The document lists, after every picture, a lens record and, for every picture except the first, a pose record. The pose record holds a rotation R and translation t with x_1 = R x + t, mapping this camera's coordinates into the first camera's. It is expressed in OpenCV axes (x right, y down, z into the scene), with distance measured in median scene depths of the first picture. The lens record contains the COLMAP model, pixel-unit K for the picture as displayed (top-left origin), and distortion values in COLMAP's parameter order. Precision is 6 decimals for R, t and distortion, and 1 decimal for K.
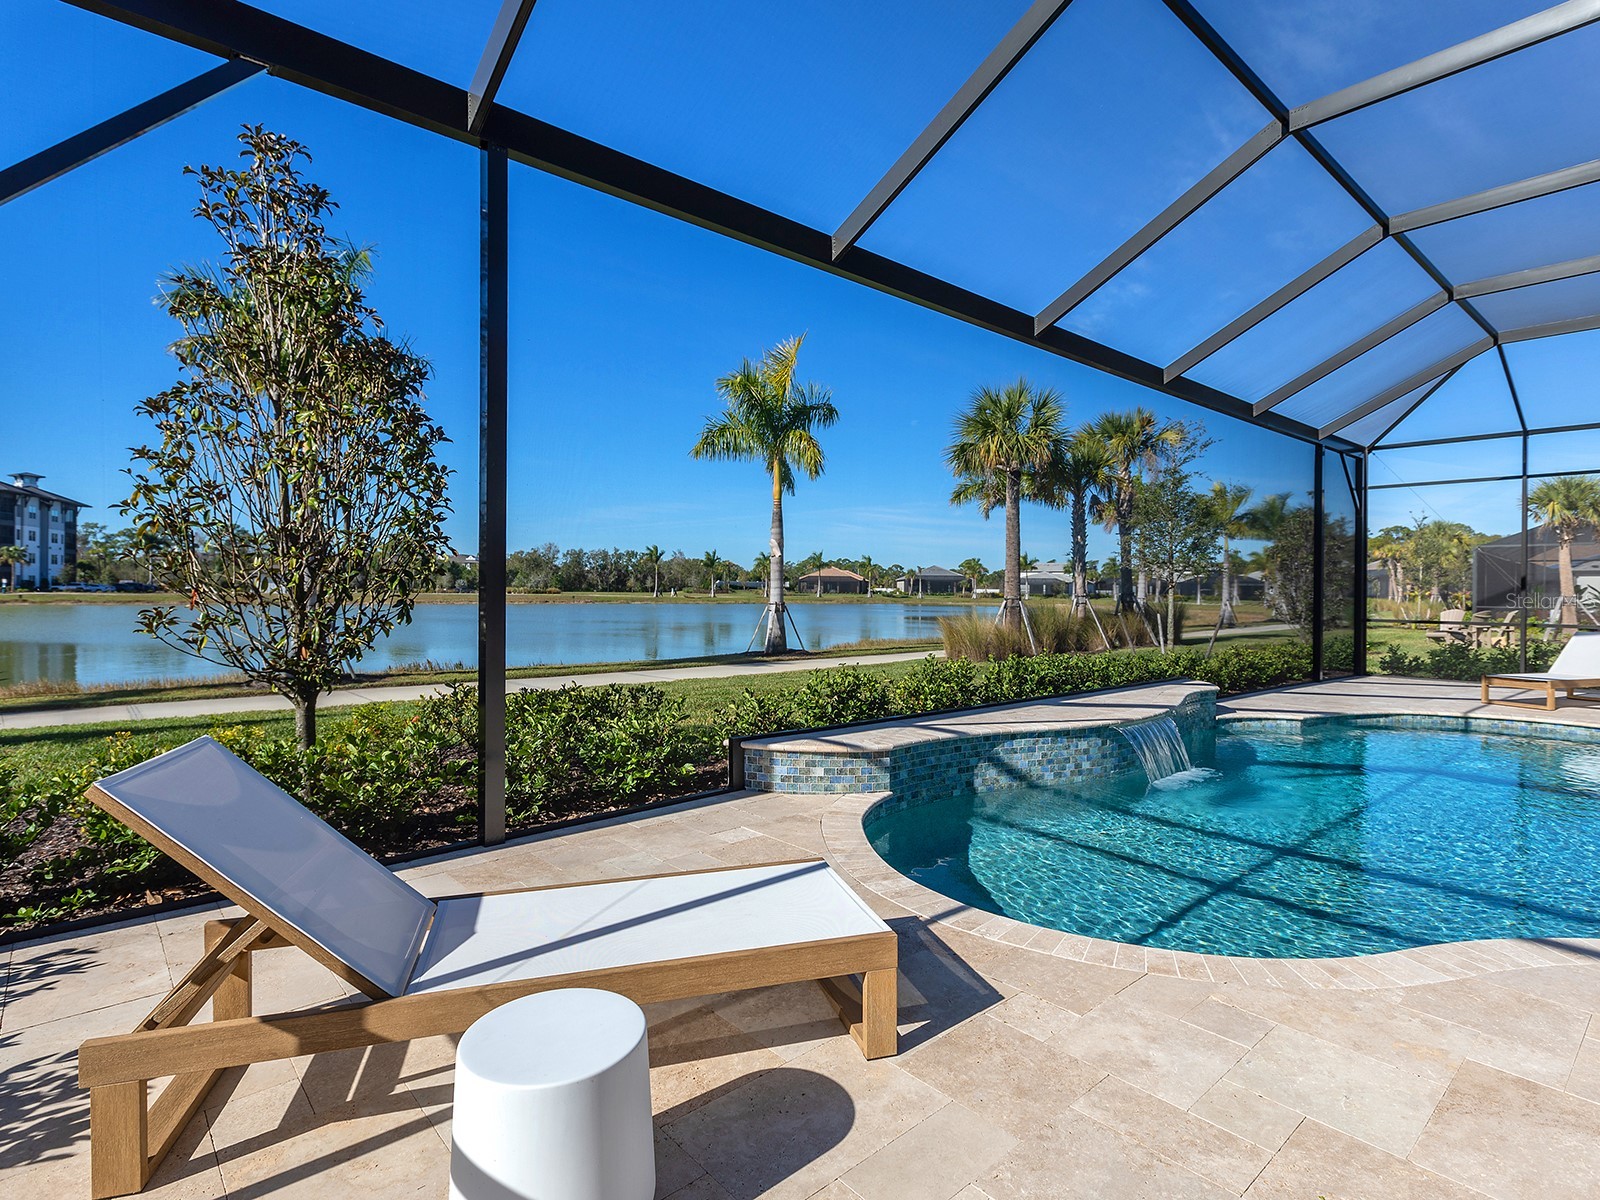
lens RADIAL K [[819.2, 0, 824.7], [0, 819.2, 588.0], [0, 0, 1]] dist [0.007544, -0.001904]
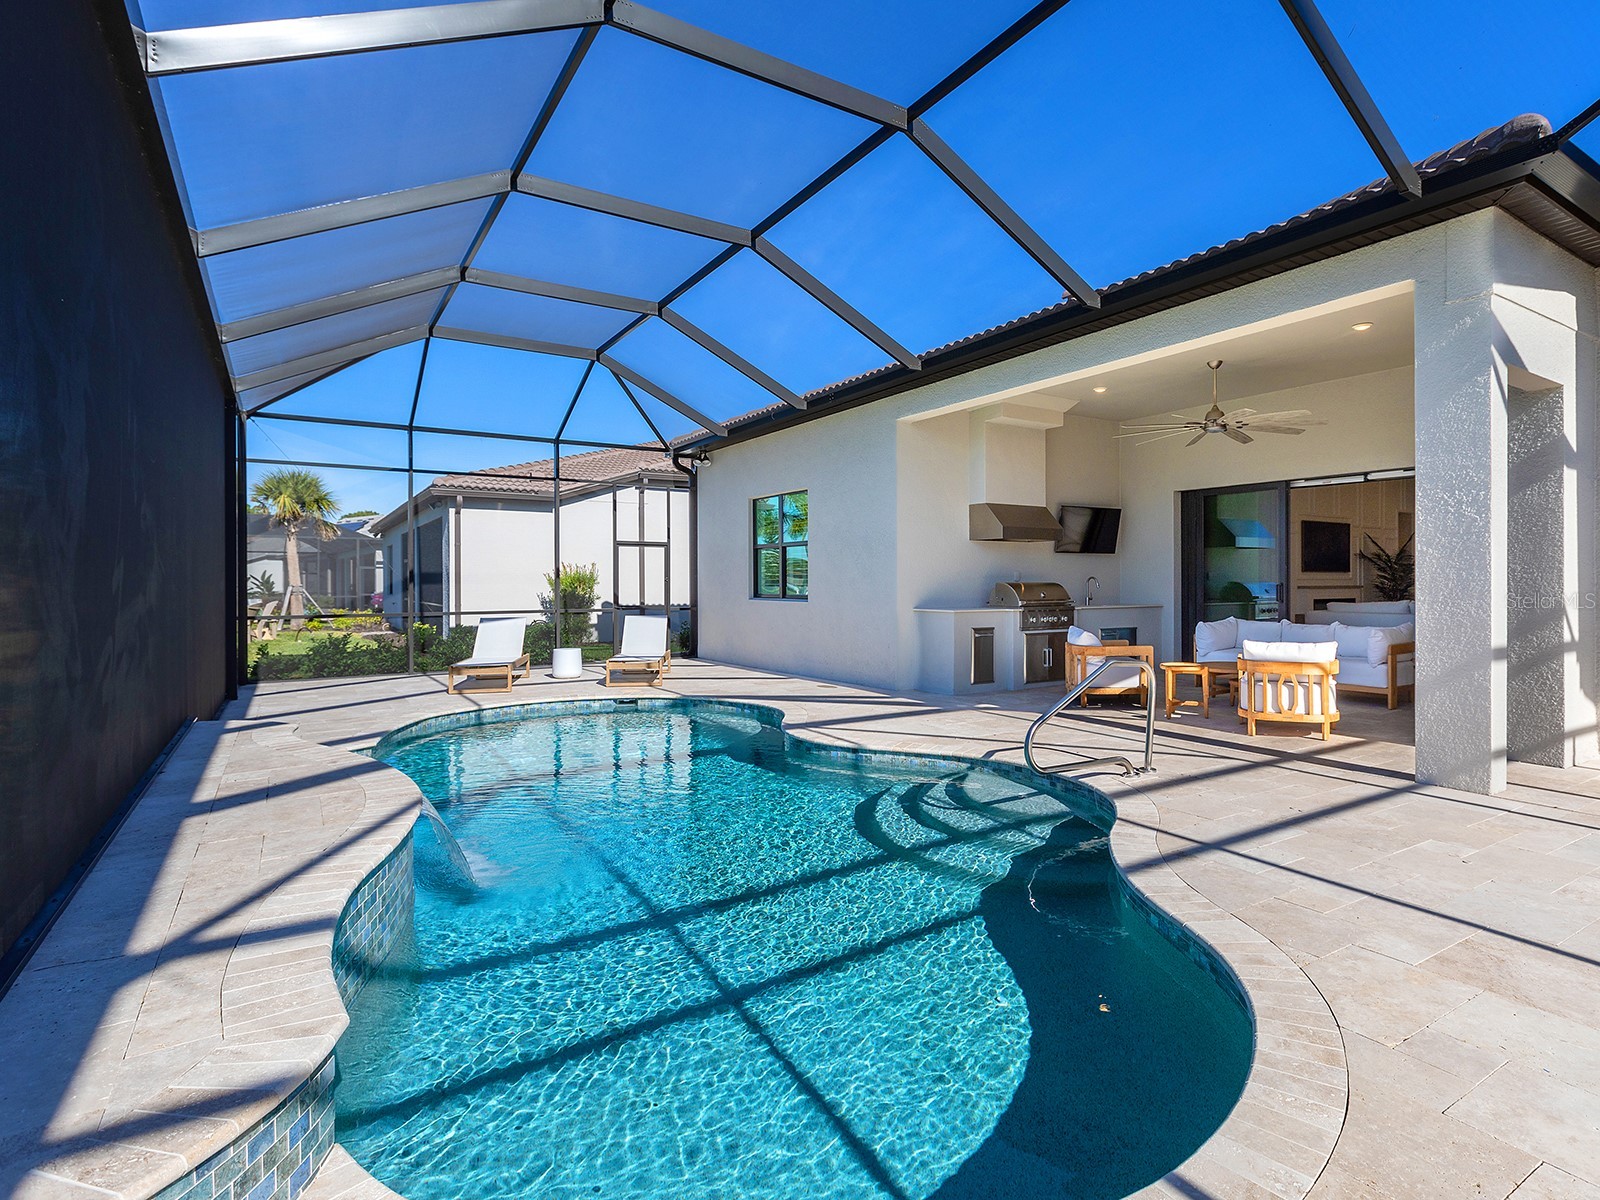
lens RADIAL K [[834.2, 0, 858.6], [0, 834.2, 591.4], [0, 0, 1]] dist [0.001424, -0.001234]
pose [[0.146680, -0.020310, 0.988975, -0.144531], [0.004227, 0.999793, 0.019905, -0.004180], [-0.989175, 0.001261, 0.146735, 0.418502]]
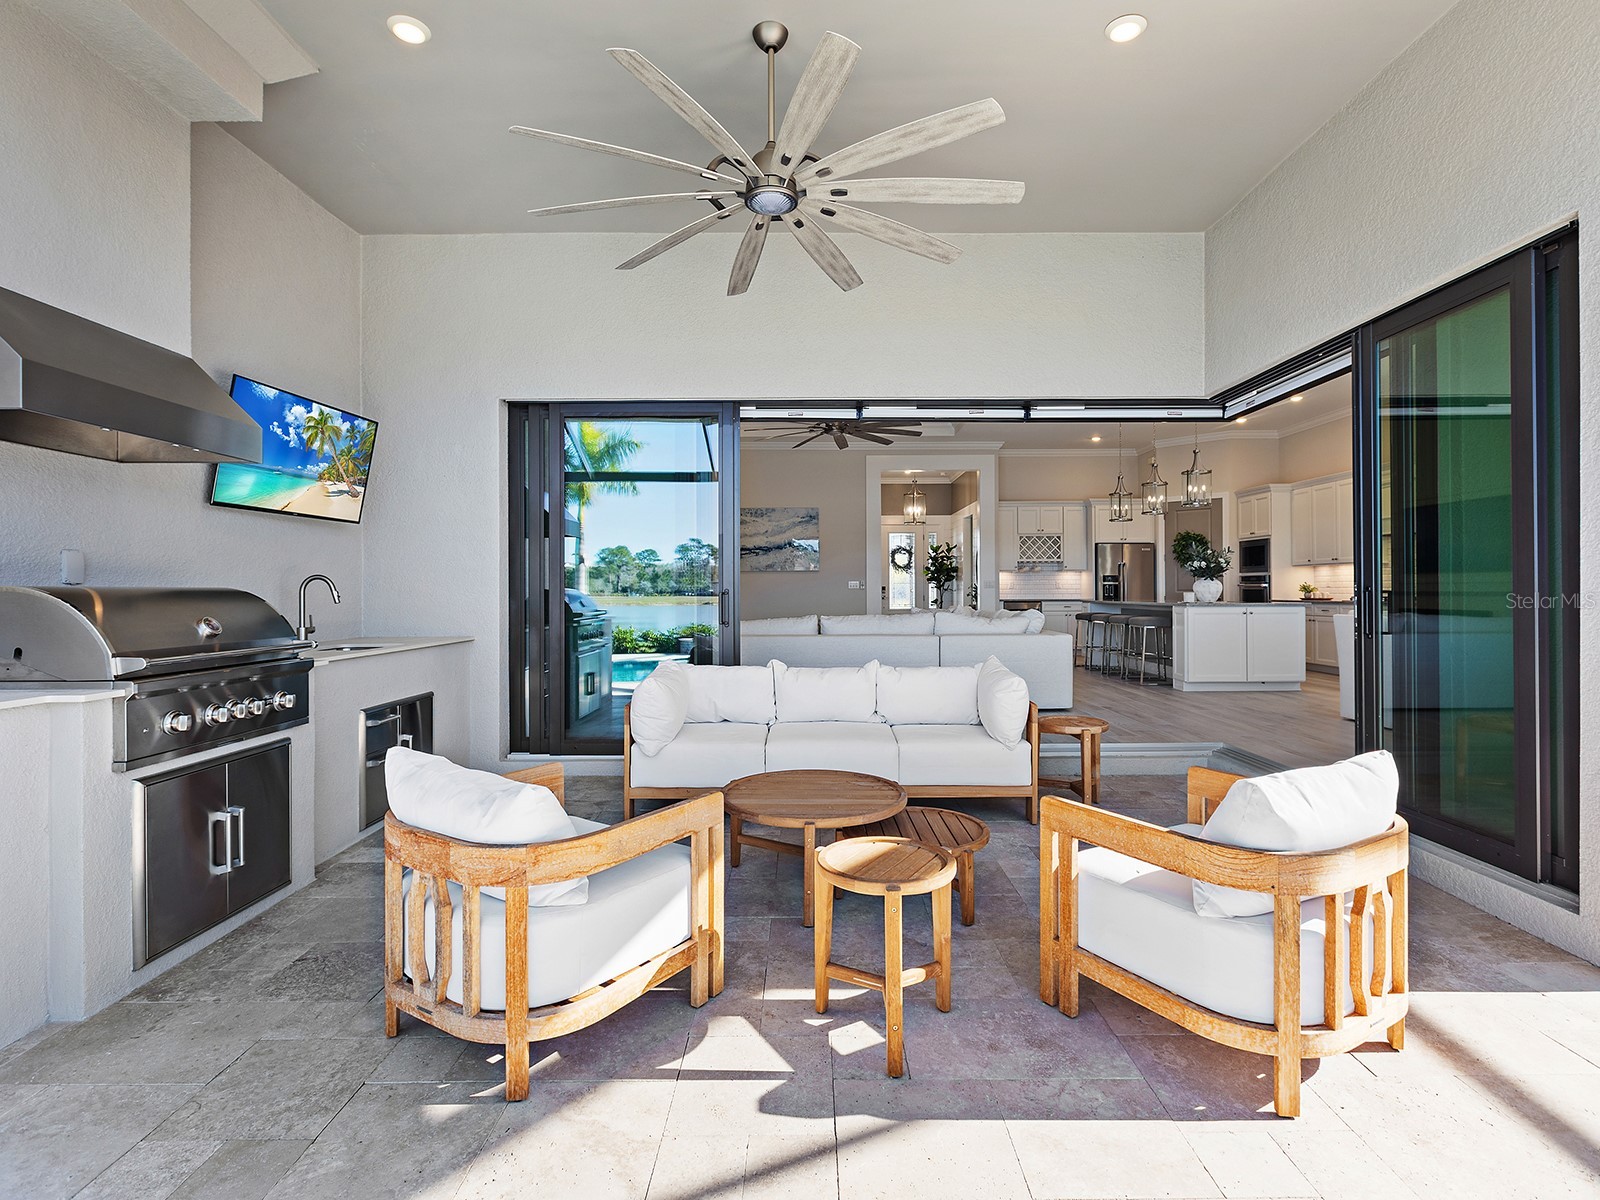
lens RADIAL K [[819.2, 0, 805.4], [0, 819.2, 585.8], [0, 0, 1]] dist [0.007544, -0.001904]
pose [[-0.741434, -0.001457, 0.671025, 0.660942], [-0.002303, 0.999997, -0.000373, 0.006843], [-0.671022, -0.001822, -0.741435, 0.420971]]
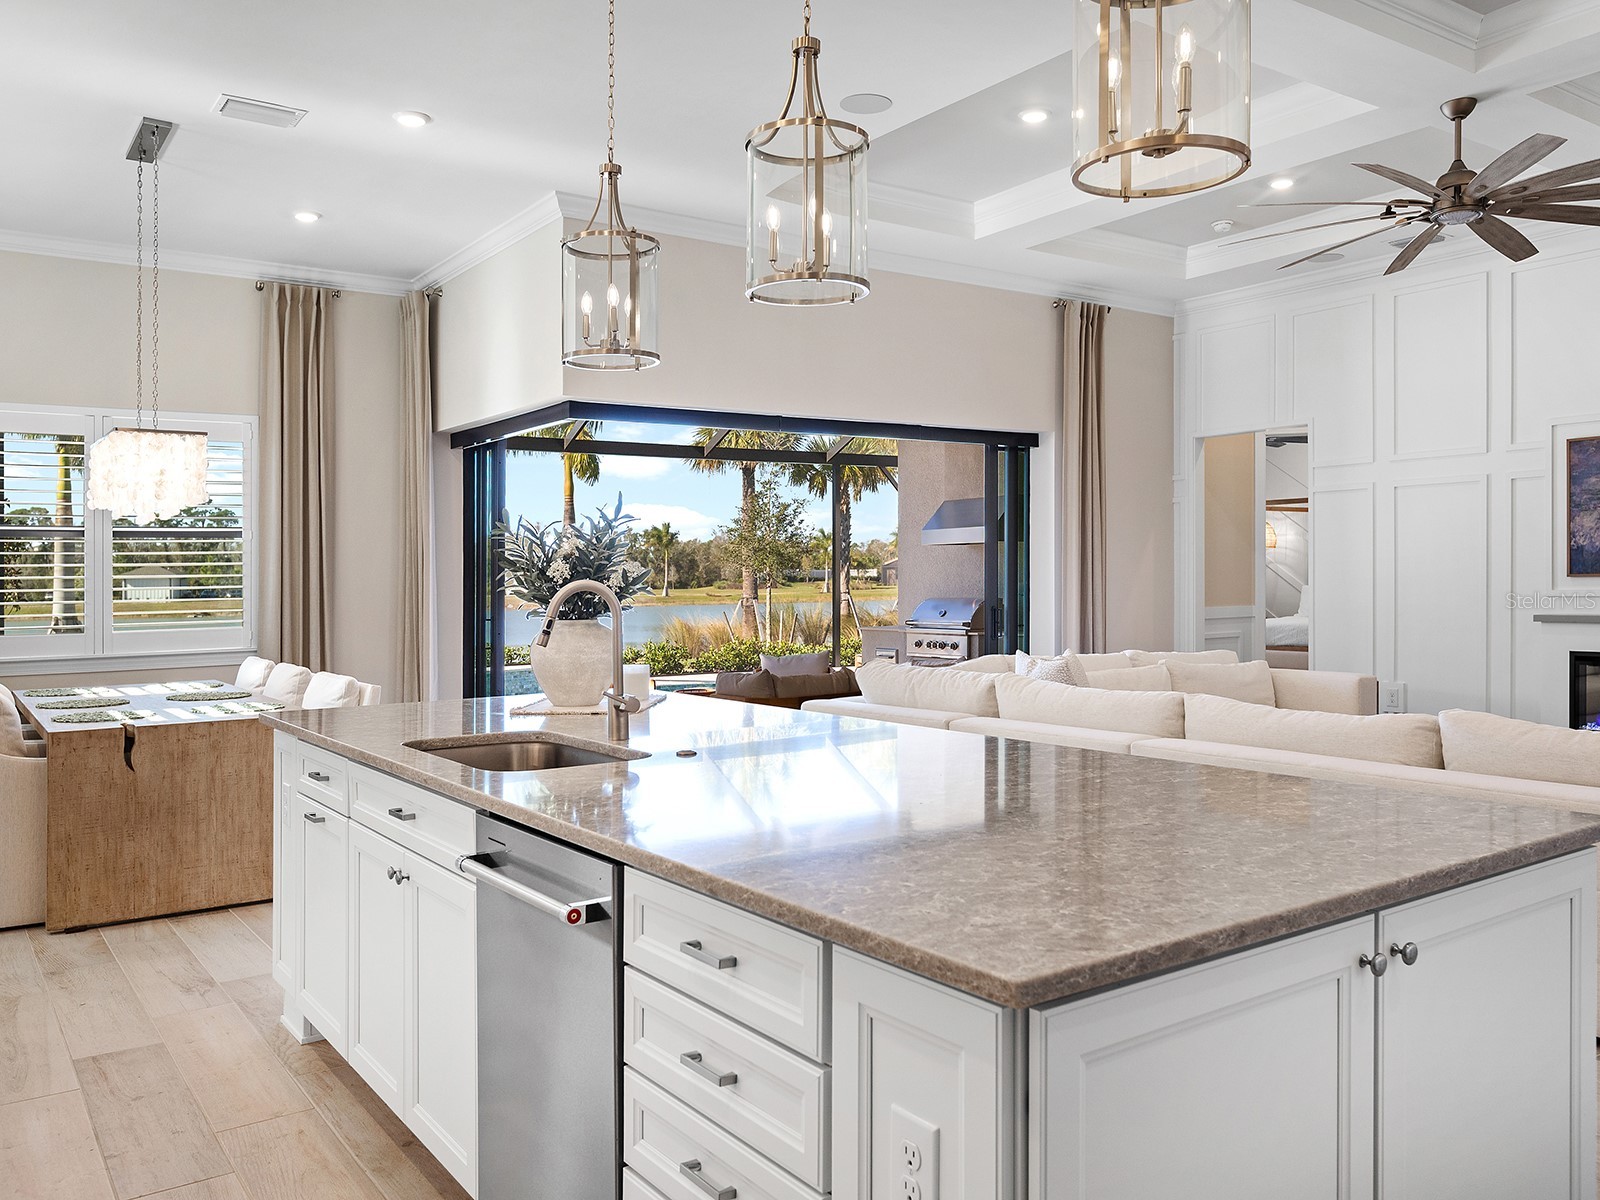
lens RADIAL K [[1265.7, 0, 795.7], [0, 1265.7, 583.9], [0, 0, 1]] dist [0.004458, -0.004417]
pose [[0.990609, -0.023977, -0.134609, 1.114635], [0.024725, 0.999687, 0.003889, -0.018516], [0.134474, -0.007181, 0.990891, -1.119127]]
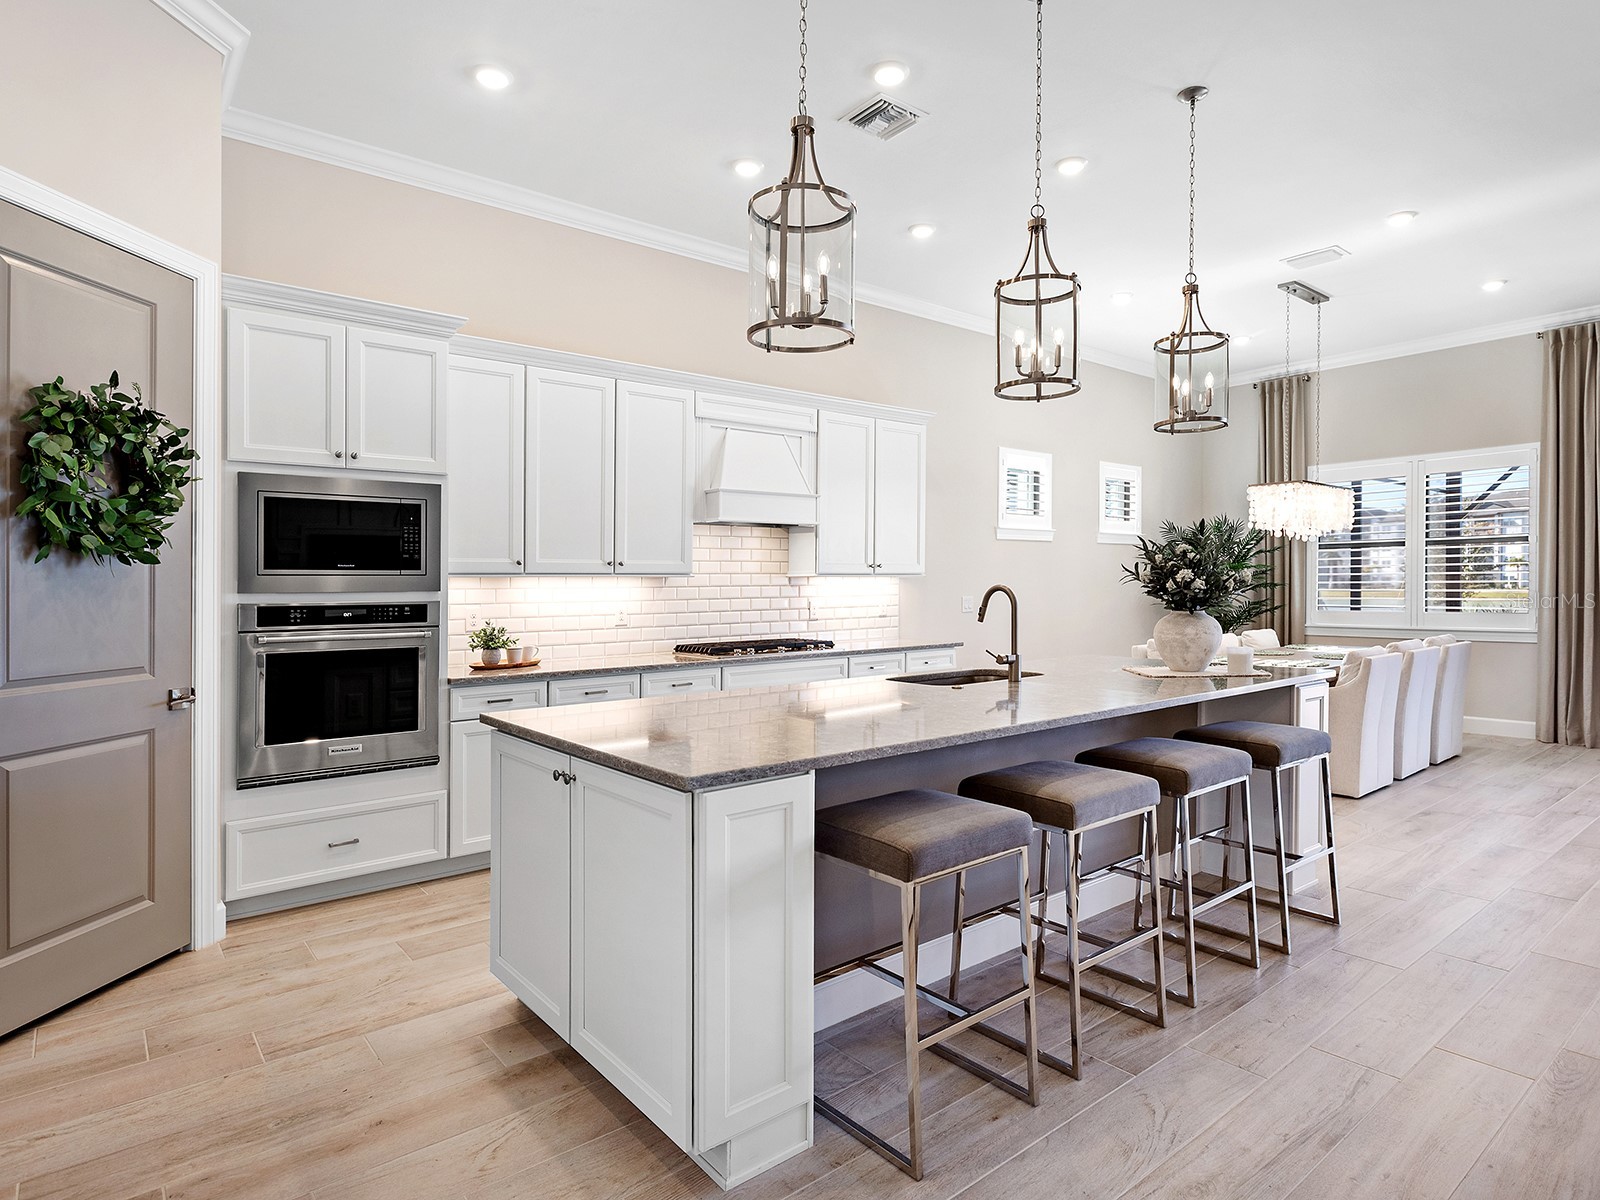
lens RADIAL K [[900.4, 0, 846.8], [0, 900.4, 608.8], [0, 0, 1]] dist [-0.004092, -0.002672]
pose [[-0.028575, 0.017908, -0.999431, 1.448892], [0.006603, 0.999821, 0.017726, -0.015676], [0.999570, -0.006093, -0.028688, -0.844413]]
